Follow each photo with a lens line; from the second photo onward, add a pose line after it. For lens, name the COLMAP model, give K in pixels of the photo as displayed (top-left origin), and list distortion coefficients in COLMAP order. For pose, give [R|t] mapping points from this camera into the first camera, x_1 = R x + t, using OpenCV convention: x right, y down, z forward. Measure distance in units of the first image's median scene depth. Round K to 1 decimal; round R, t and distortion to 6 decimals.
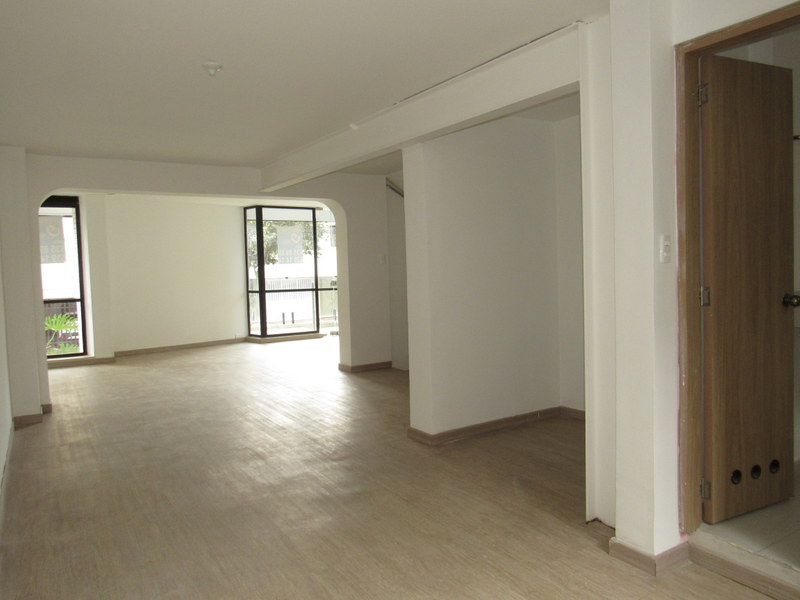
lens RADIAL K [[579.0, 0, 400.0], [0, 579.0, 300.0], [0, 0, 1]] dist [-0.041015, 0.001136]
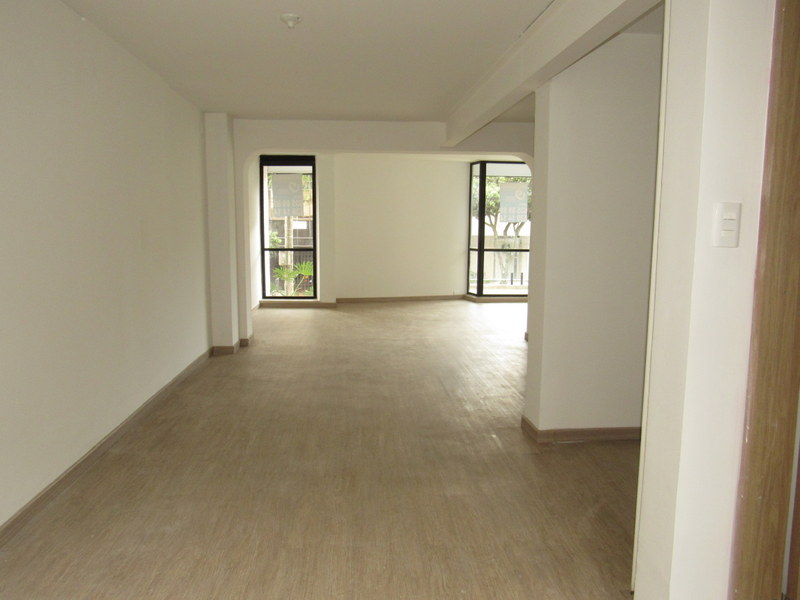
lens RADIAL K [[579.0, 0, 400.0], [0, 579.0, 300.0], [0, 0, 1]] dist [-0.041015, 0.001136]
pose [[0.871666, 0.092215, -0.481347, 0.126793], [-0.055967, 0.994444, 0.089161, -0.010453], [0.486895, -0.050779, 0.871983, 0.078849]]
